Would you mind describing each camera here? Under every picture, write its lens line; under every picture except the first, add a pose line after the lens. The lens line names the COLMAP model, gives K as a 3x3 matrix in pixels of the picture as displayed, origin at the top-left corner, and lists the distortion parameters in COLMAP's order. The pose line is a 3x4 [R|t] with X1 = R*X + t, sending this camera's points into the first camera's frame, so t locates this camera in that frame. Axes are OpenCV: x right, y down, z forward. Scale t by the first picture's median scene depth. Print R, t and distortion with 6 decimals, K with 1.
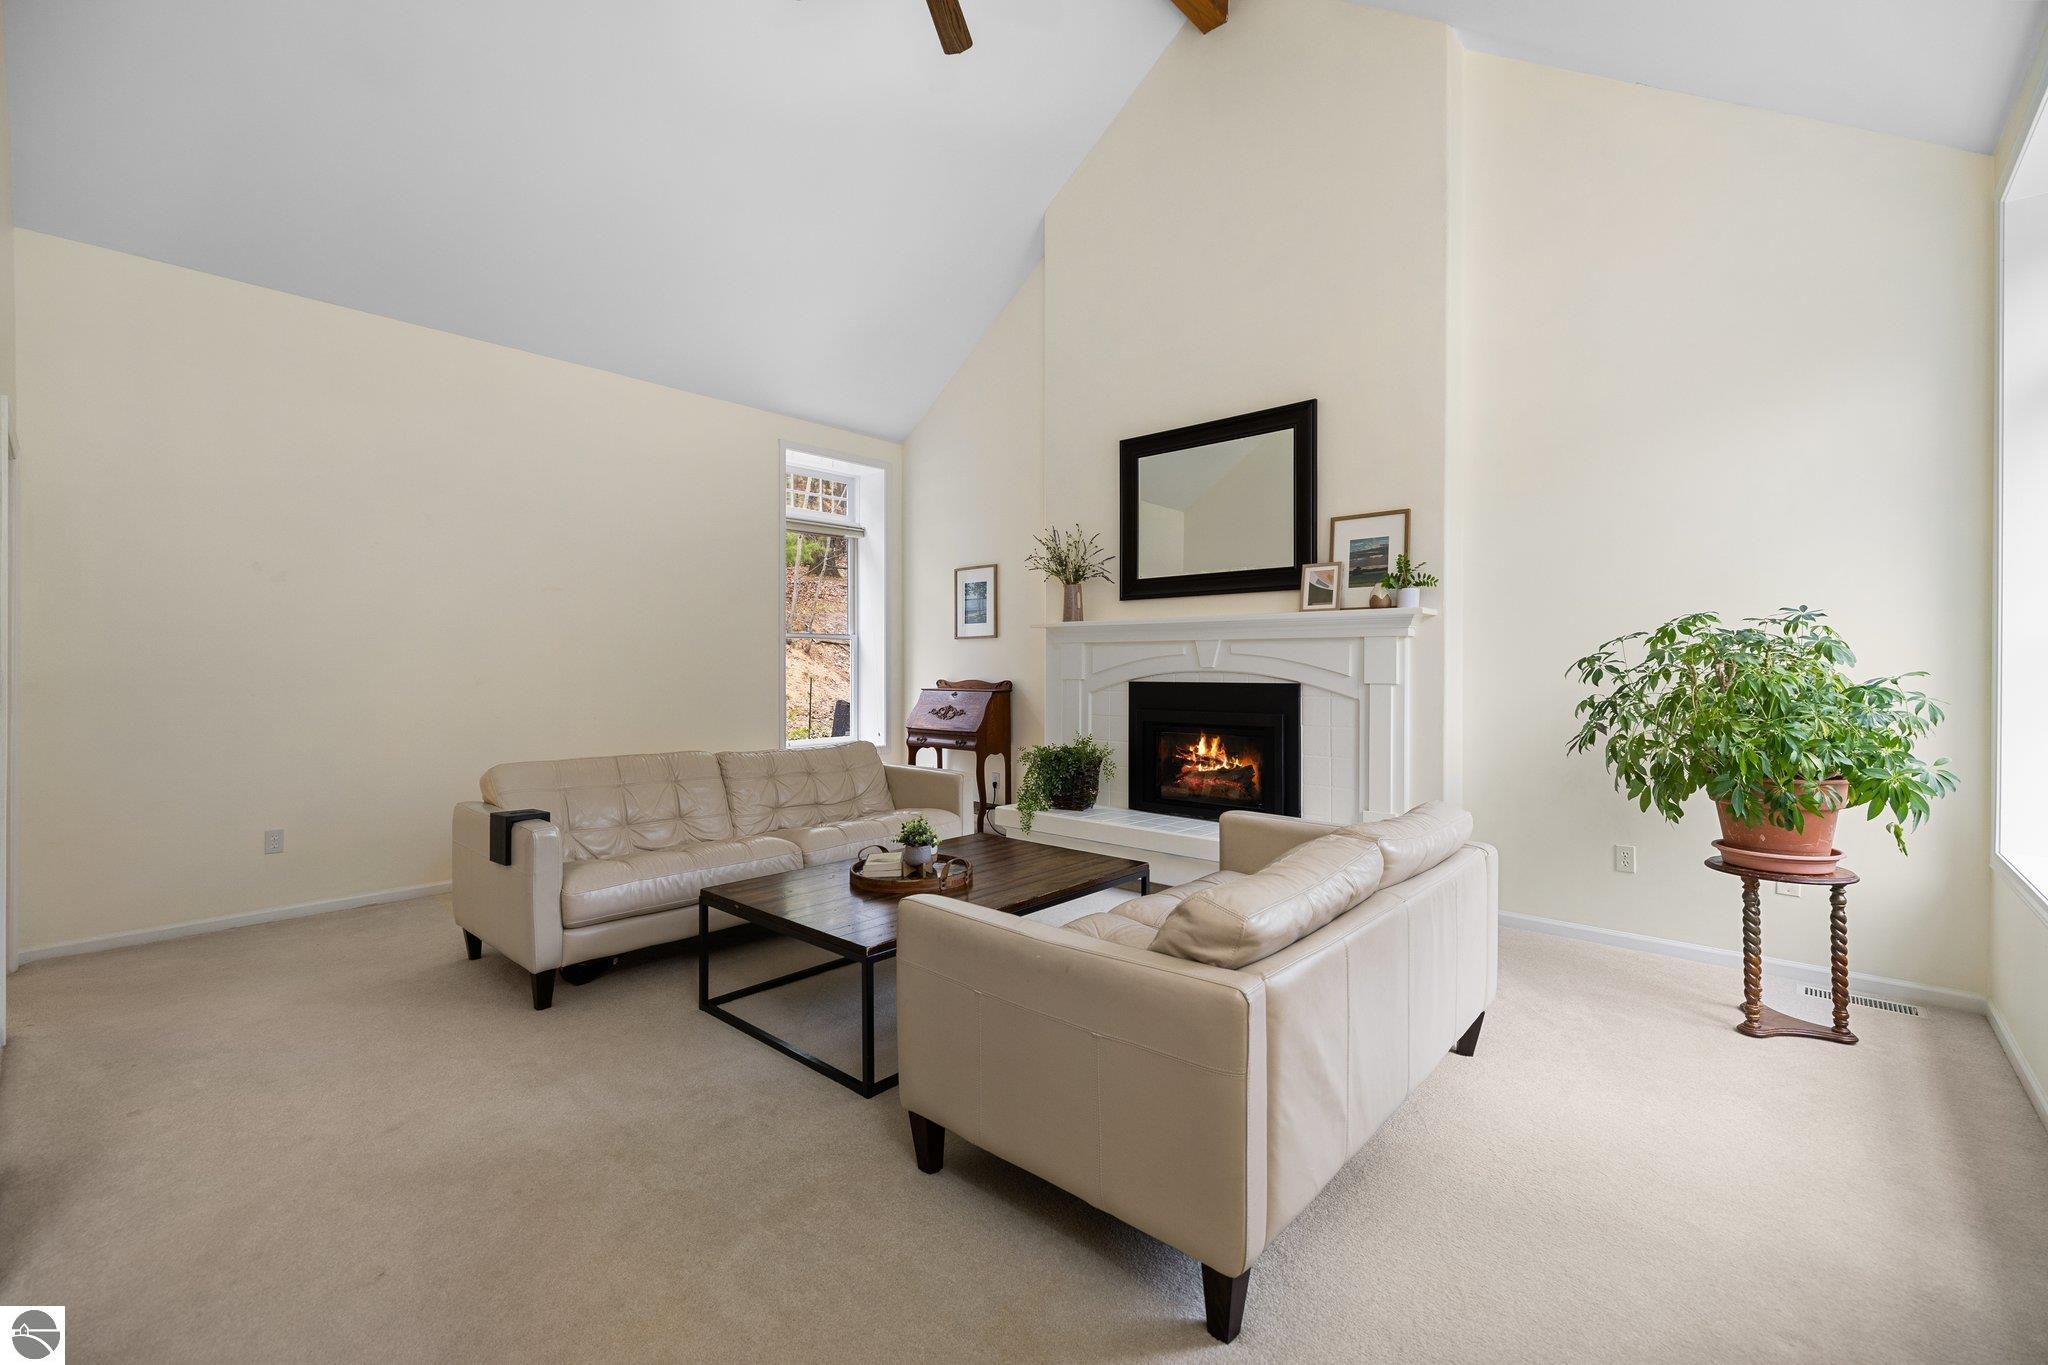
lens RADIAL K [[864.9, 0, 1012.8], [0, 864.9, 667.2], [0, 0, 1]] dist [0.003216, 0.000635]
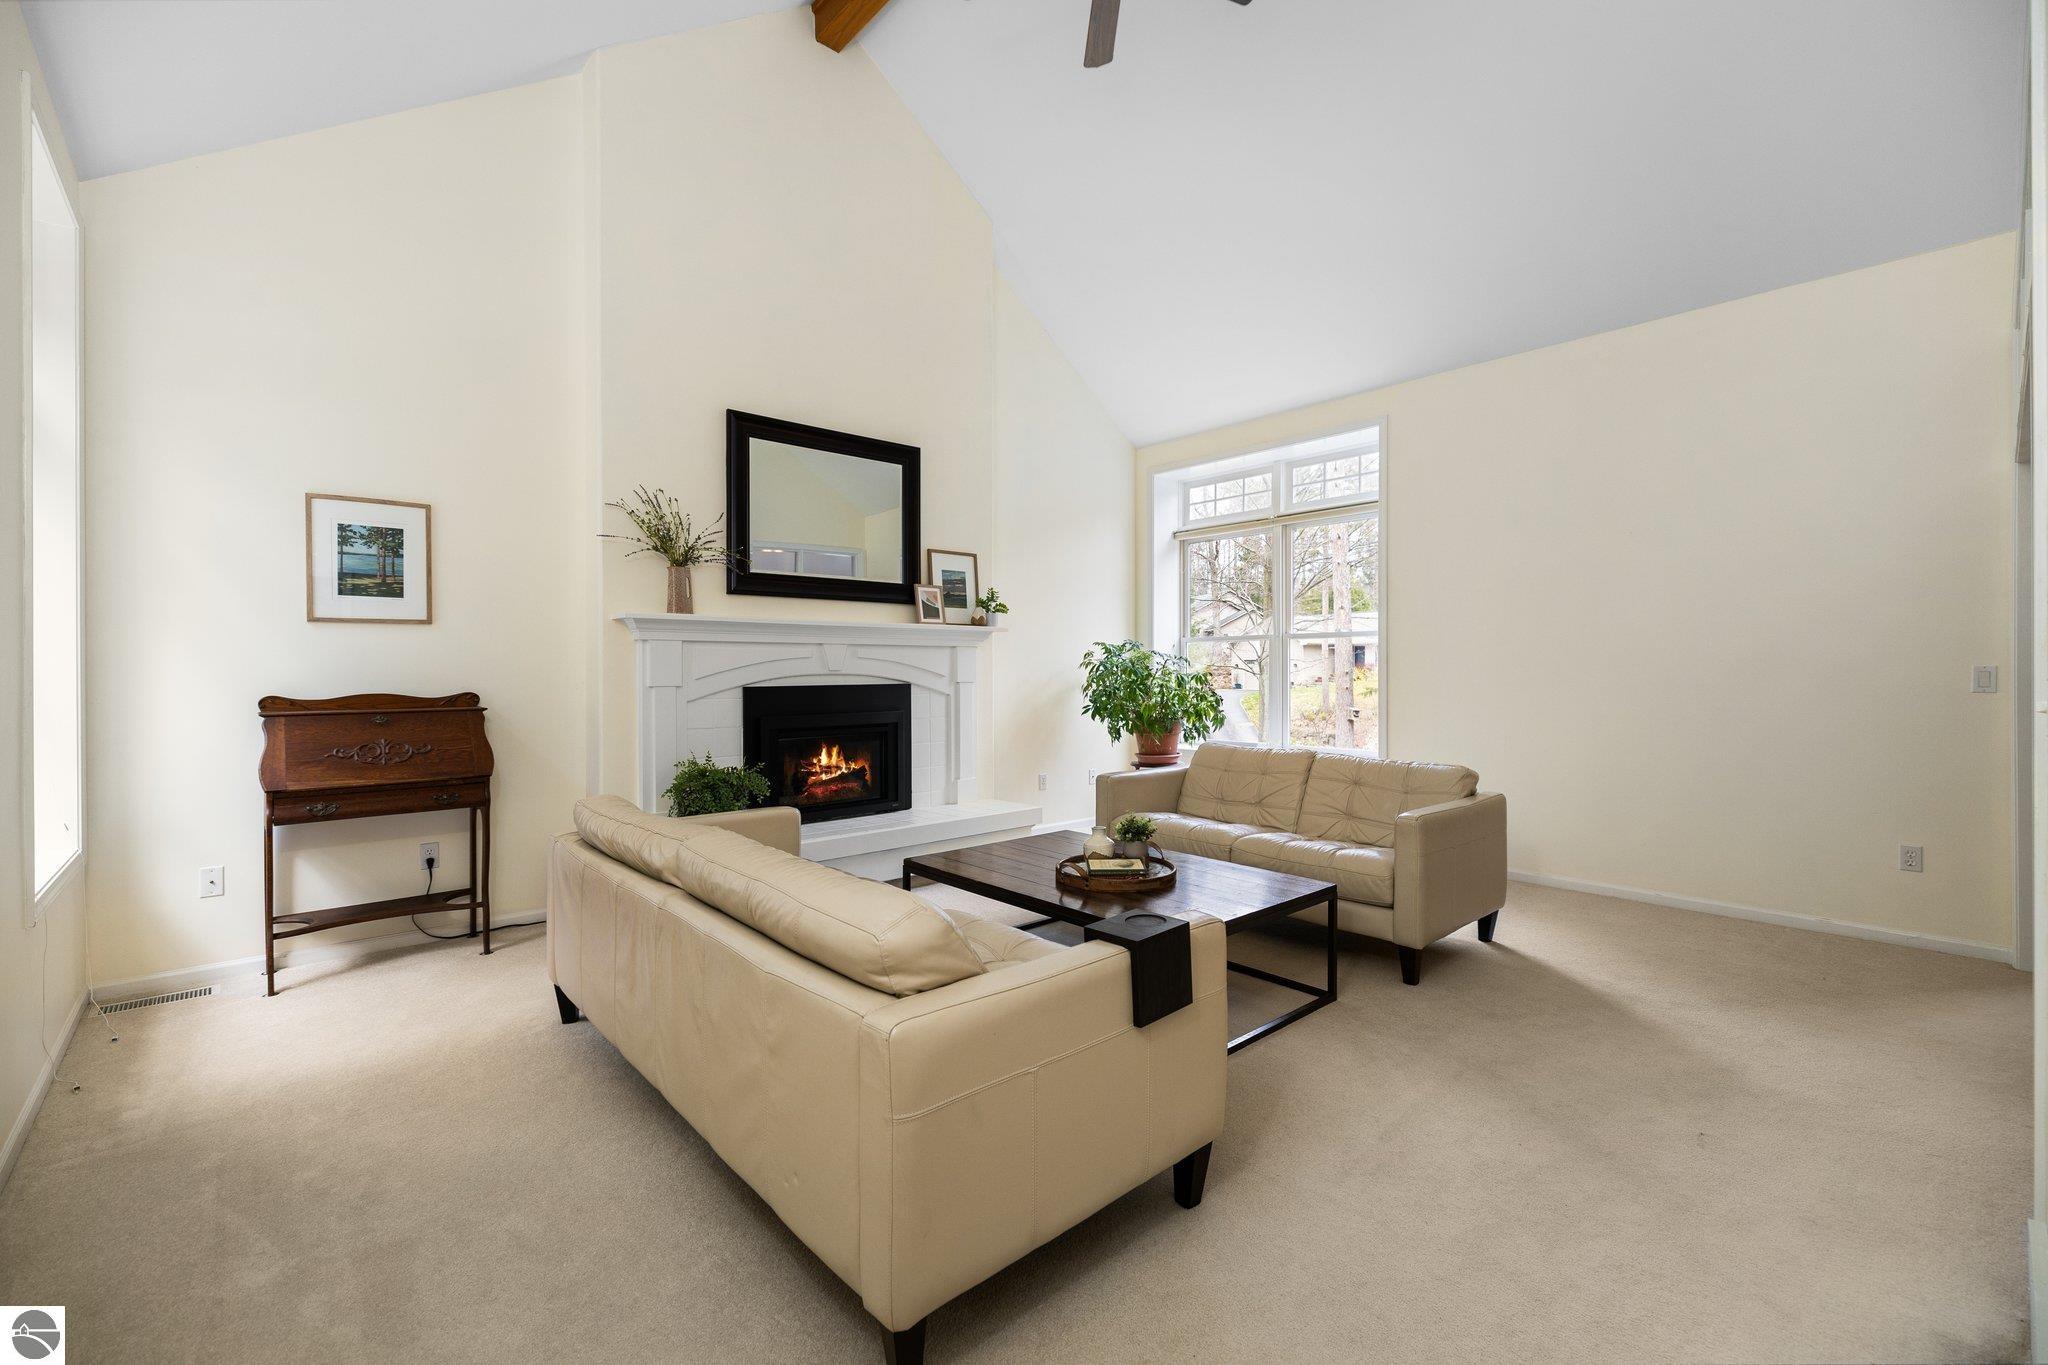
lens RADIAL K [[864.9, 0, 1012.8], [0, 864.9, 667.2], [0, 0, 1]] dist [0.003216, 0.000635]
pose [[0.106682, 0.000512, 0.994293, -0.816107], [0.003133, 0.999995, -0.000851, -0.002067], [-0.994288, 0.003206, 0.106680, 0.721990]]
